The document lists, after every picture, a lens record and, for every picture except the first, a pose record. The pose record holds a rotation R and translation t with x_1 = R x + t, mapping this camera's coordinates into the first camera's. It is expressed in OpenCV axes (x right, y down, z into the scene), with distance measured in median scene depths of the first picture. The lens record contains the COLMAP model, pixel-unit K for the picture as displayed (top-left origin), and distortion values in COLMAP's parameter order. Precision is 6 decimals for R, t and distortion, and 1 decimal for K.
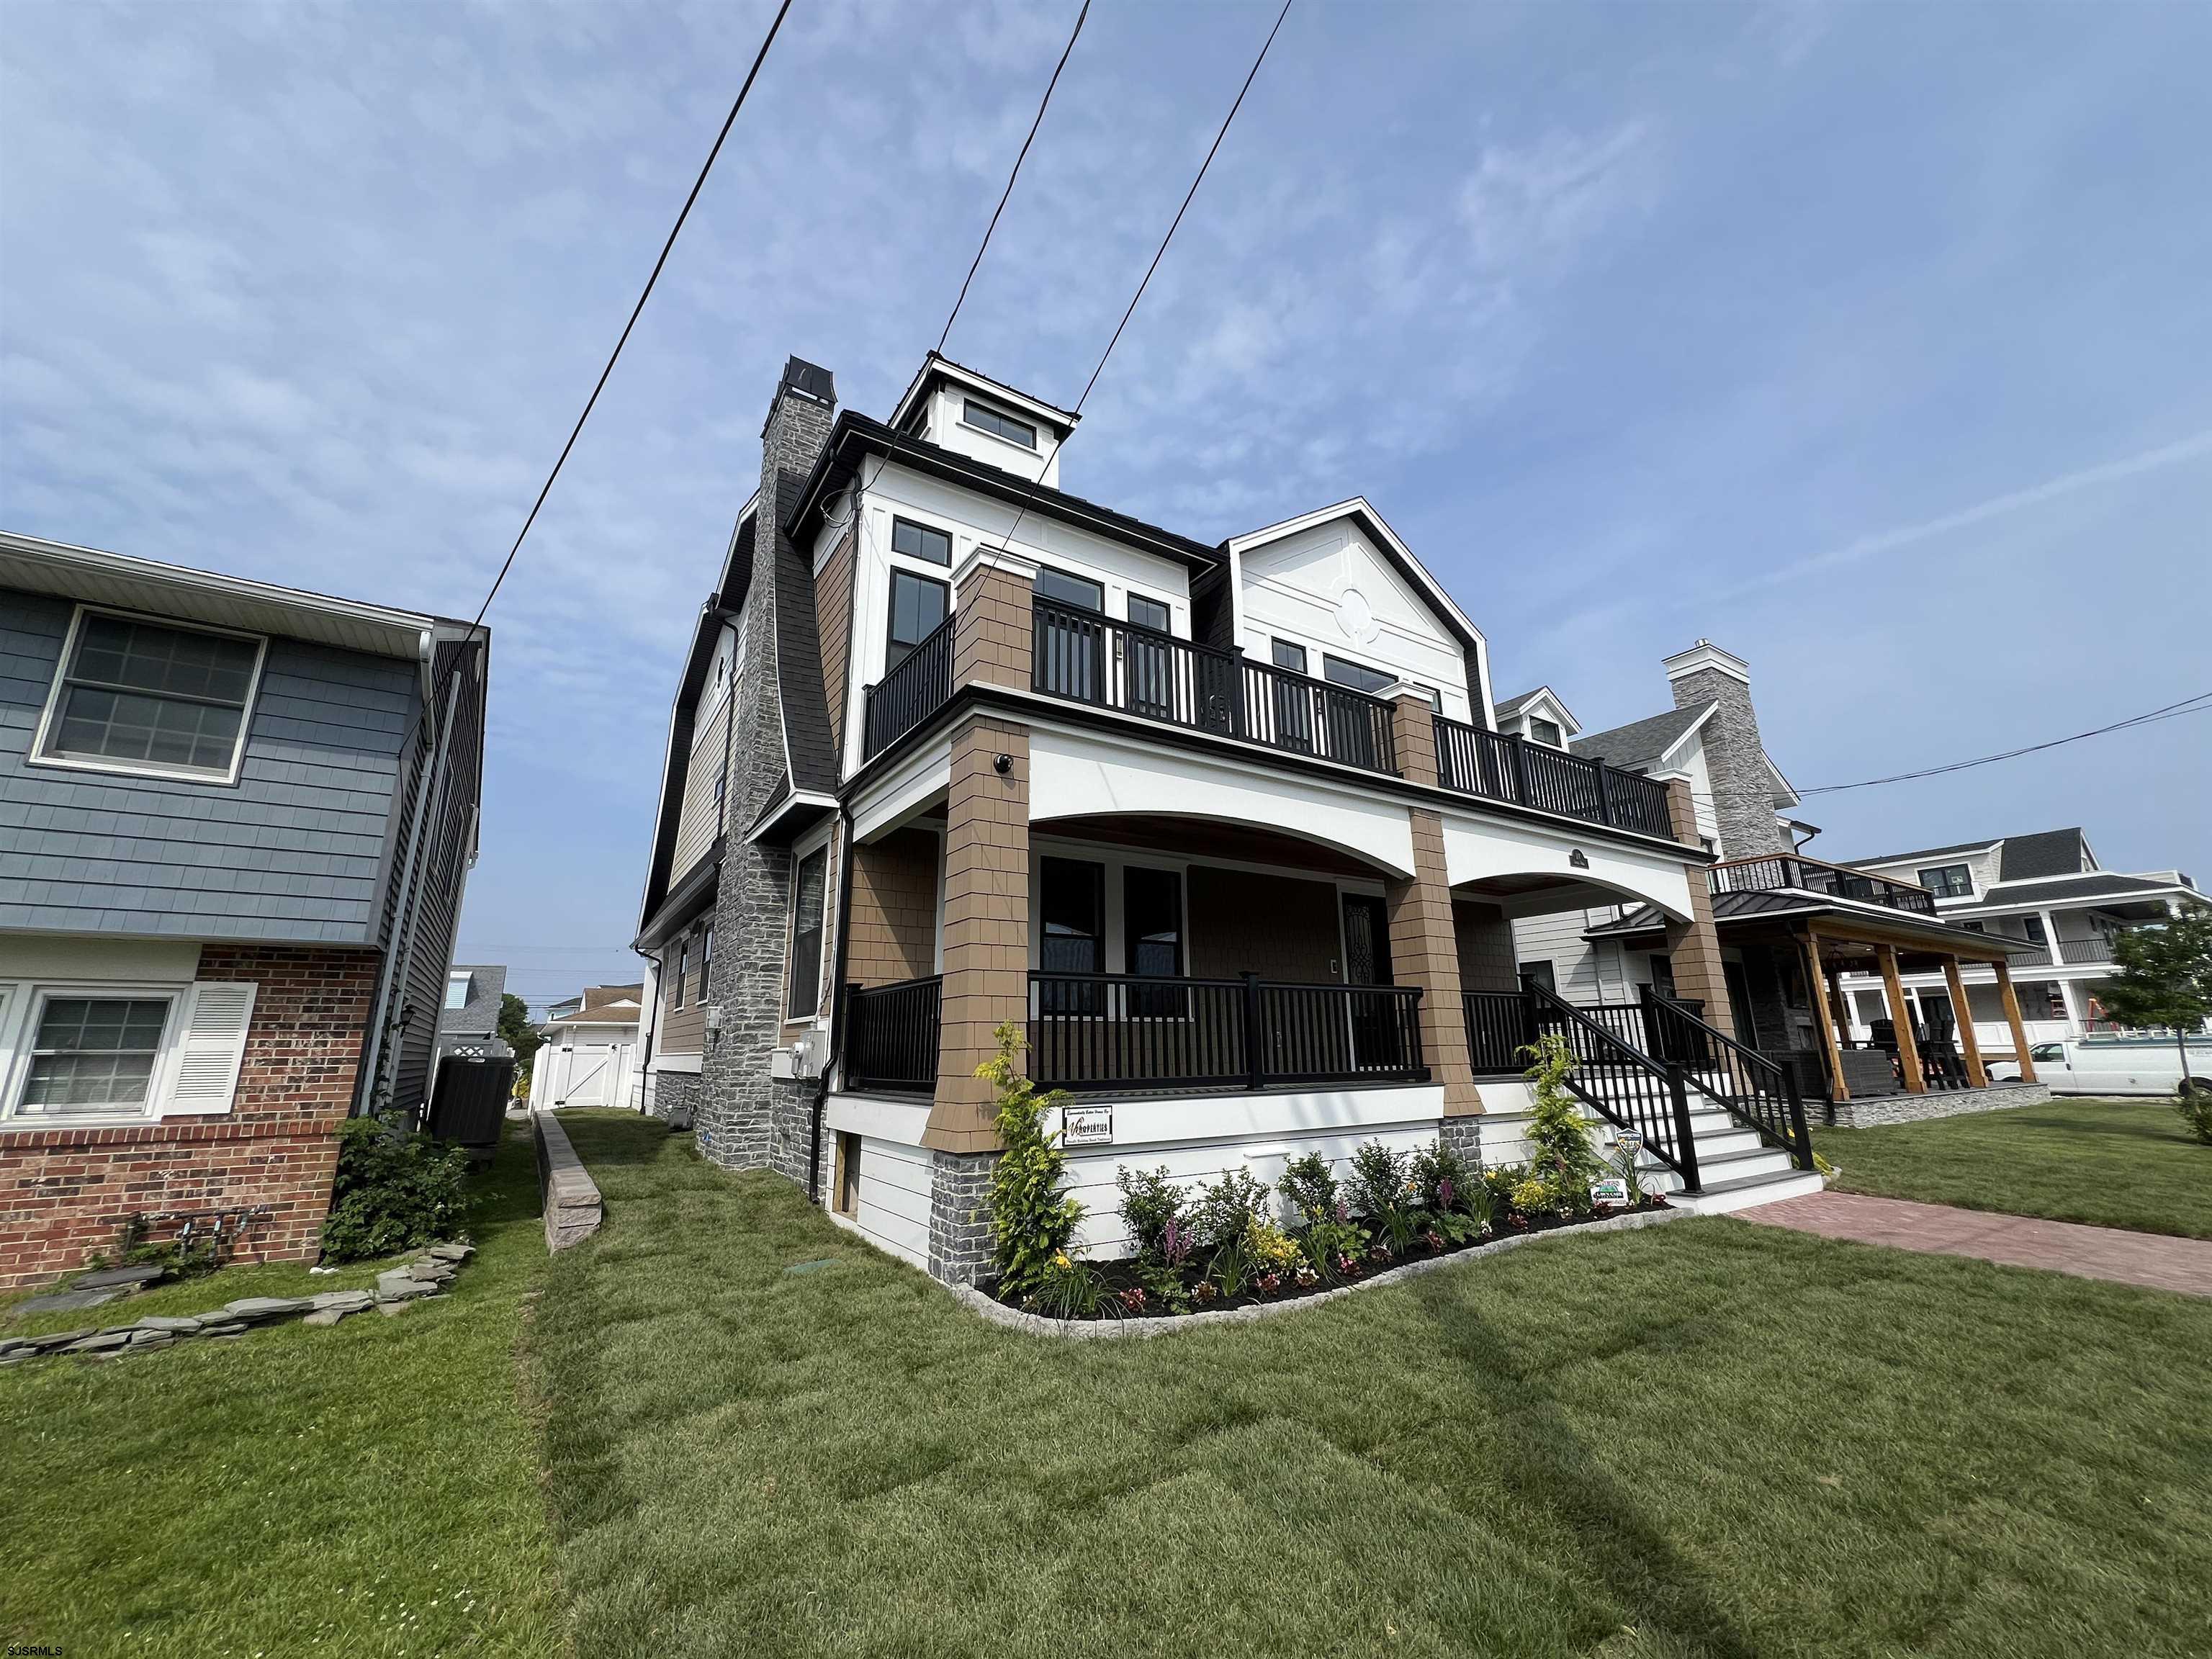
lens RADIAL K [[883.1, 0, 1096.9], [0, 883.1, 816.8], [0, 0, 1]] dist [-0.001865, 0.000629]
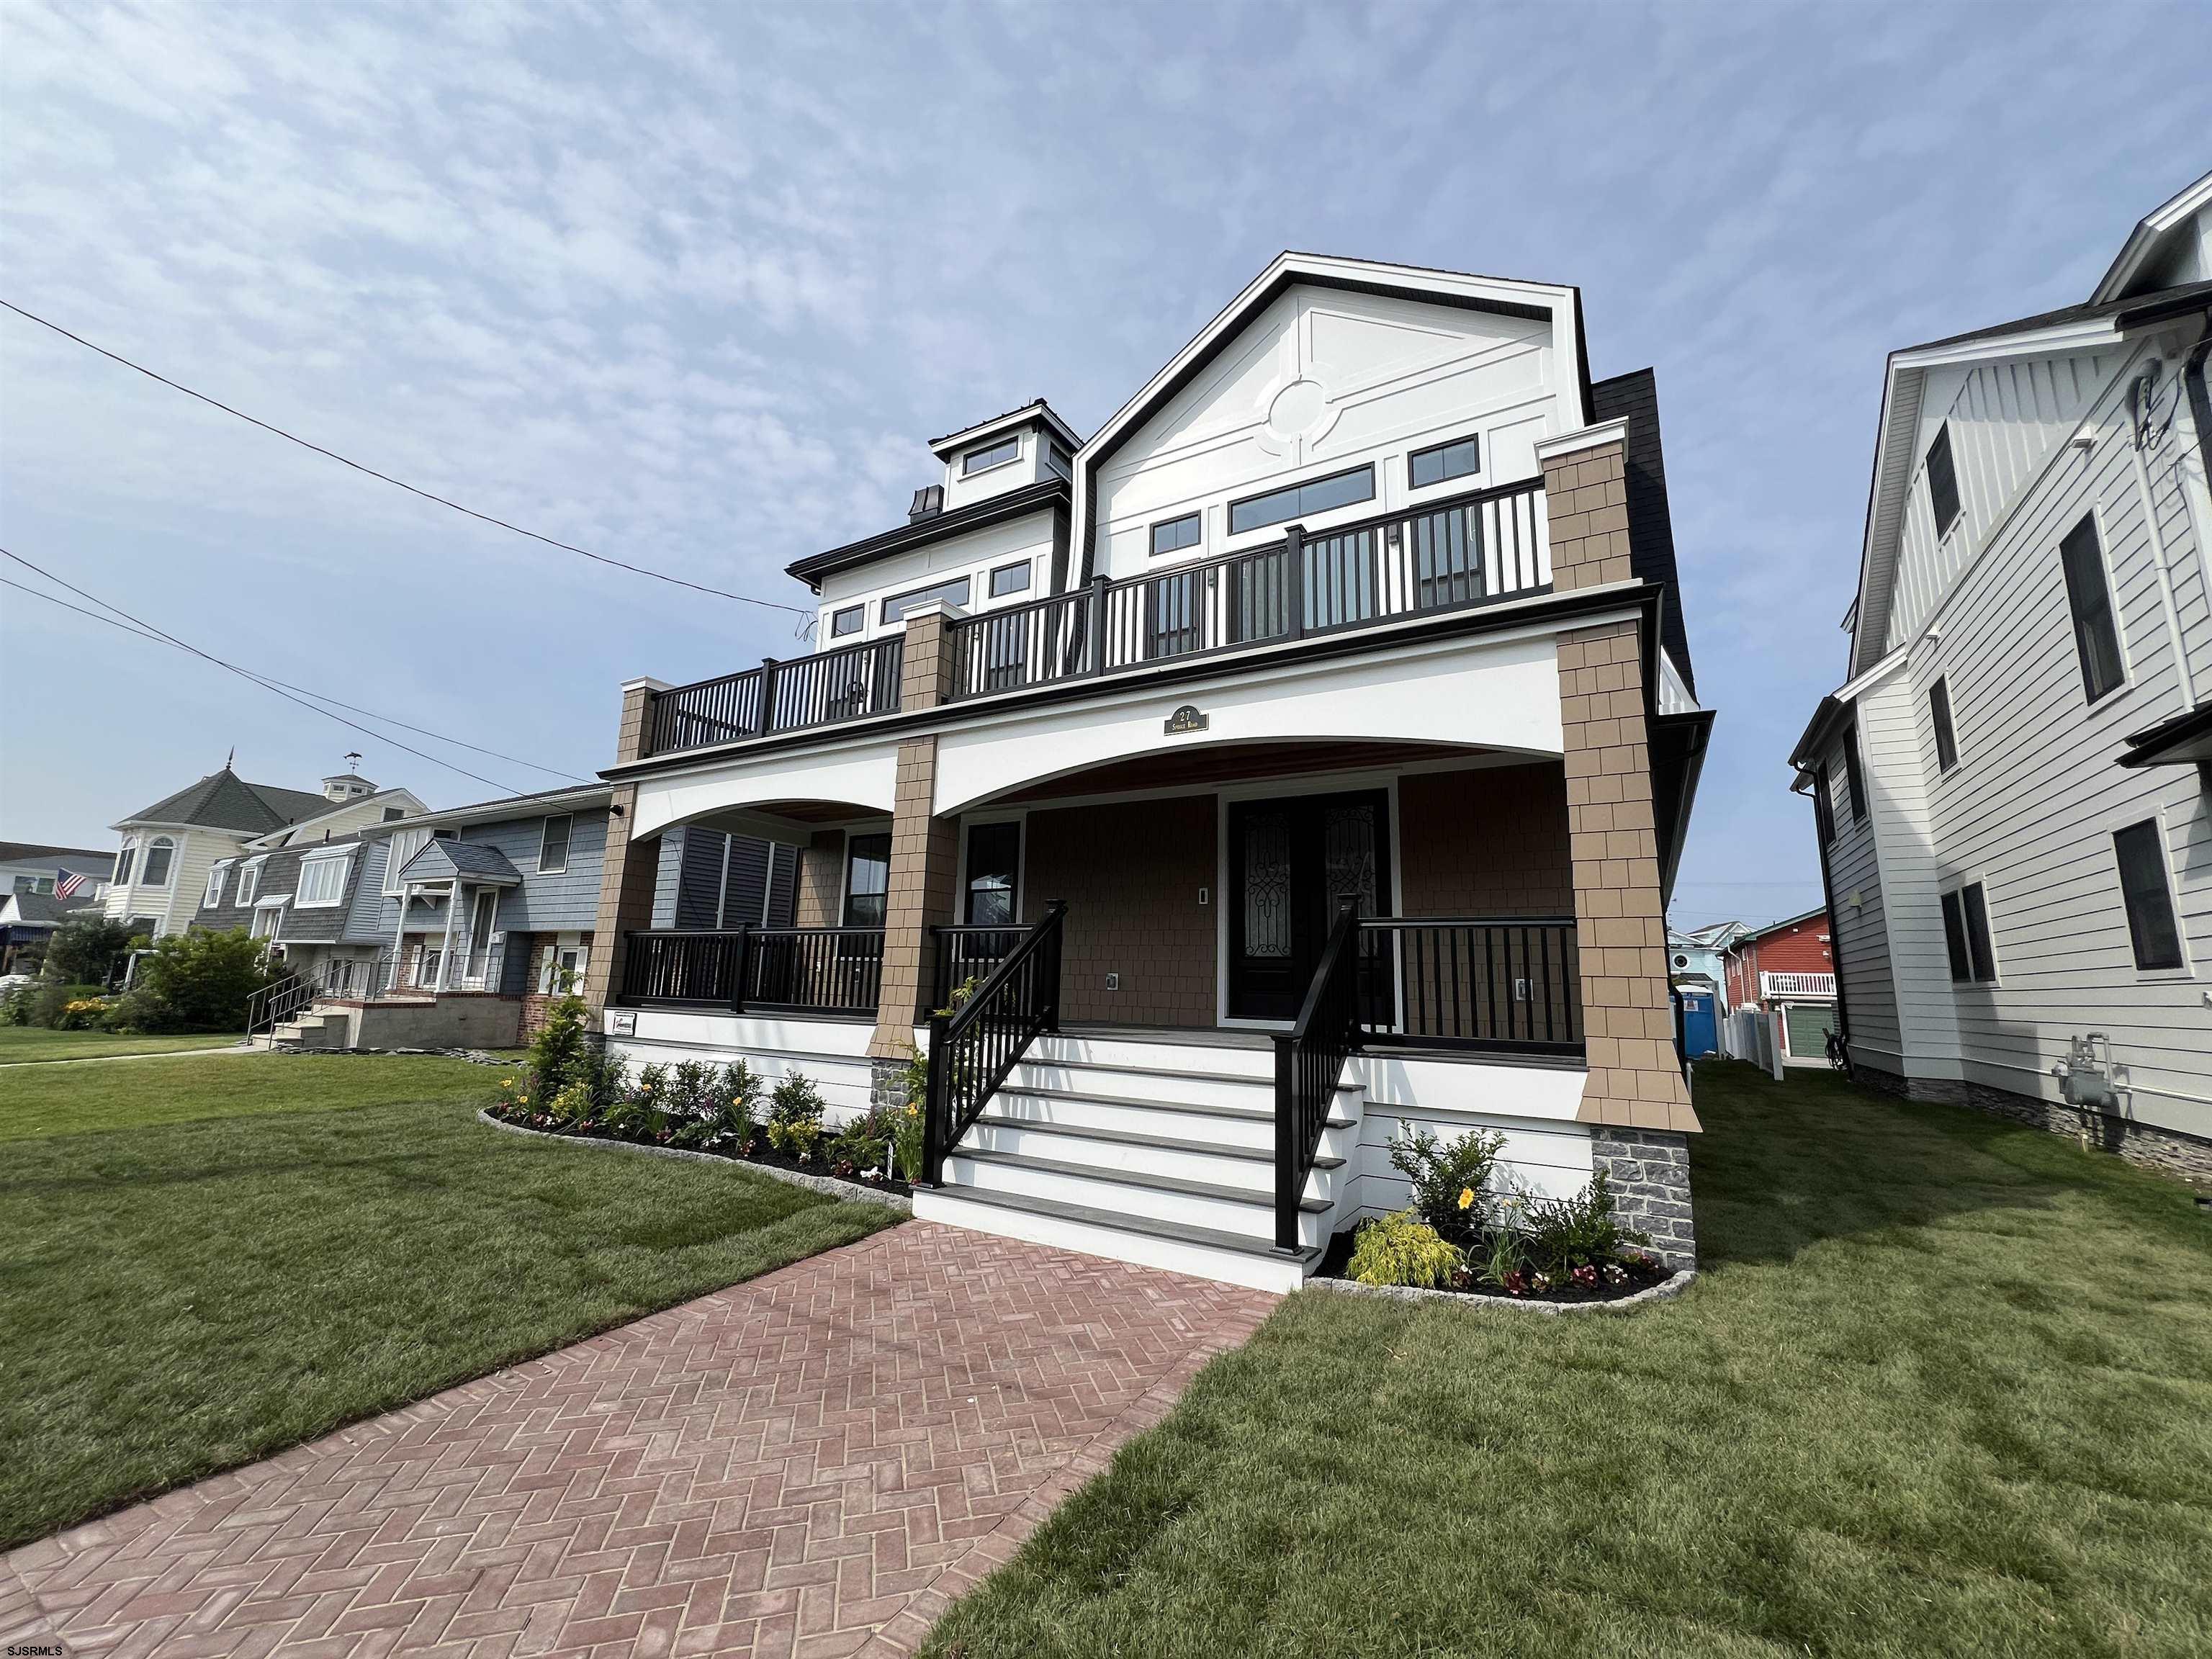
lens RADIAL K [[883.1, 0, 1095.9], [0, 883.1, 835.1], [0, 0, 1]] dist [-0.001865, 0.000629]
pose [[0.437302, -0.136226, -0.888937, 1.283673], [0.189737, 0.980187, -0.056871, 0.185832], [0.879071, -0.143794, 0.454485, 0.744288]]
